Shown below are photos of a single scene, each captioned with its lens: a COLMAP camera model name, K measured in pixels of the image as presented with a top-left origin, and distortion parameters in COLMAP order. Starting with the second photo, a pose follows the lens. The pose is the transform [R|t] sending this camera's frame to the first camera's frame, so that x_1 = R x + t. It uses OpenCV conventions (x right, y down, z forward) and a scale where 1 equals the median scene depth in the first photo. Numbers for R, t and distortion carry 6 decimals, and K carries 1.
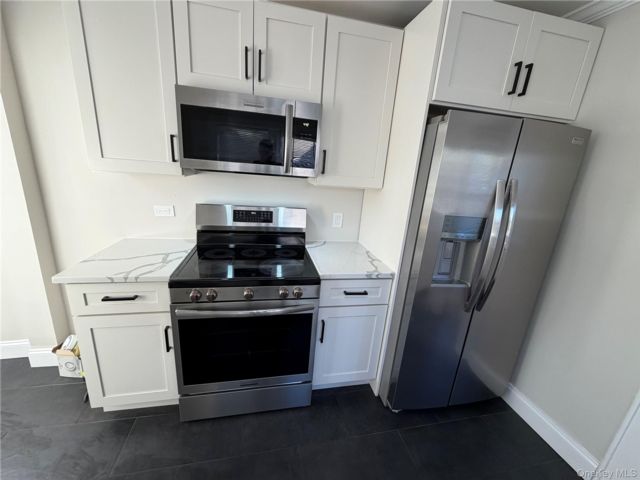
lens RADIAL K [[255.3, 0, 318.6], [0, 255.3, 239.0], [0, 0, 1]] dist [0.000833, -0.000051]
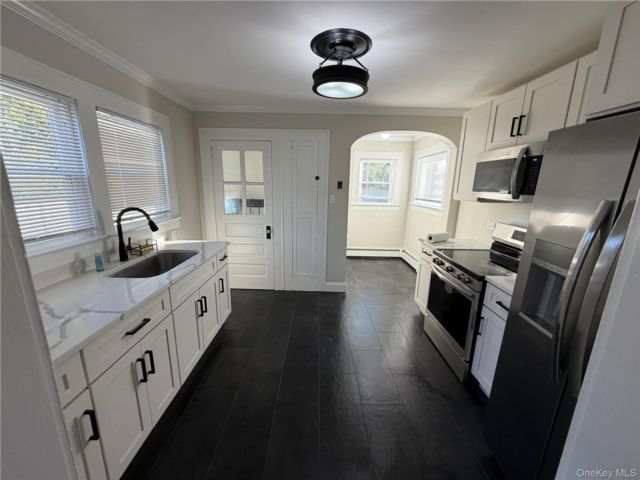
lens RADIAL K [[255.3, 0, 318.6], [0, 255.3, 239.0], [0, 0, 1]] dist [0.000833, -0.000051]
pose [[-0.199662, 0.135190, -0.970494, 1.434499], [-0.299670, 0.934557, 0.191836, -0.026096], [0.932916, 0.329130, -0.146083, 0.366067]]
